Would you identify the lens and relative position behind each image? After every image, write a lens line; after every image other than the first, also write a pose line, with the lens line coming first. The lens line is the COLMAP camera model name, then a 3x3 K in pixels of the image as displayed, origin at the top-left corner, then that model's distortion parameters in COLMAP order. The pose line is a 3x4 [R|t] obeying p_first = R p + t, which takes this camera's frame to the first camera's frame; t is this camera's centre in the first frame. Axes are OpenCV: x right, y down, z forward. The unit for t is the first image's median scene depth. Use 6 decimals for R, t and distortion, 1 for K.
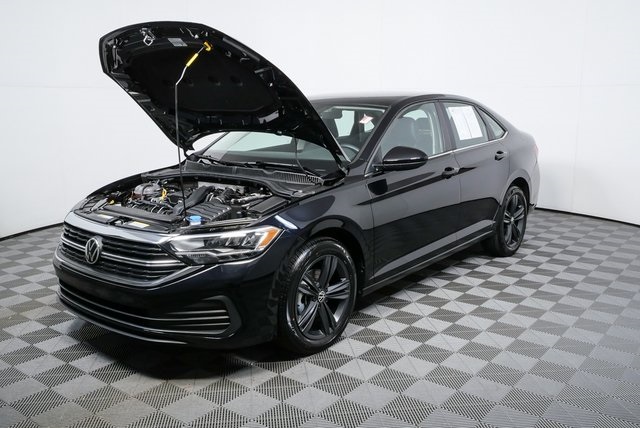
lens RADIAL K [[583.5, 0, 315.5], [0, 583.5, 215.5], [0, 0, 1]] dist [0.004624, 0.000000]
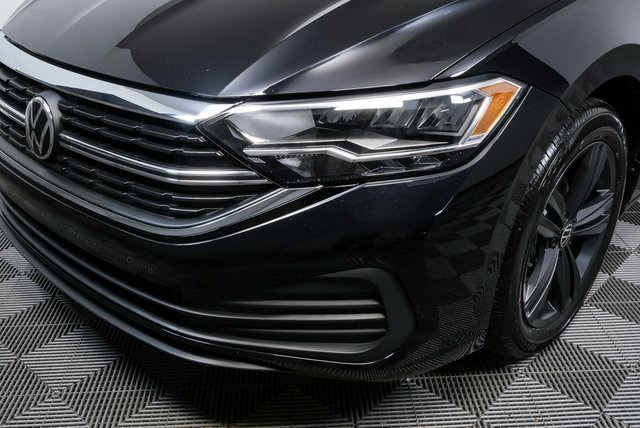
lens RADIAL K [[641.7, 0, 319.2], [0, 641.7, 210.0], [0, 0, 1]] dist [0.023418, 0.000000]
pose [[0.997971, 0.024009, -0.058971, -0.149426], [-0.007631, 0.964607, 0.263580, -0.006044], [0.063212, -0.262595, 0.962833, 0.537250]]
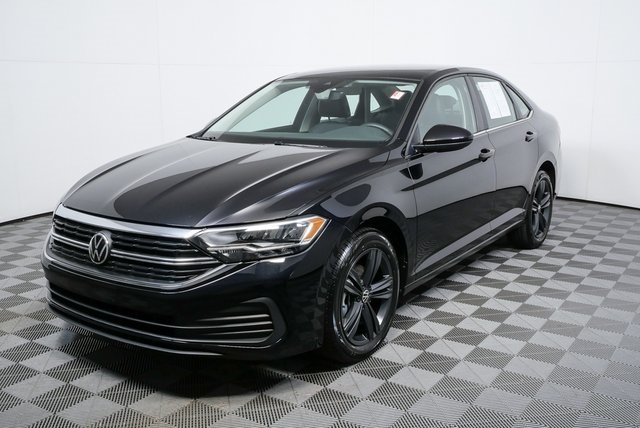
lens RADIAL K [[641.7, 0, 322.5], [0, 641.7, 216.3], [0, 0, 1]] dist [0.023418, 0.000000]
pose [[0.996735, -0.014200, 0.079483, -0.130713], [0.013394, 0.999853, 0.010664, 0.008449], [-0.079622, -0.009565, 0.996779, 0.051239]]
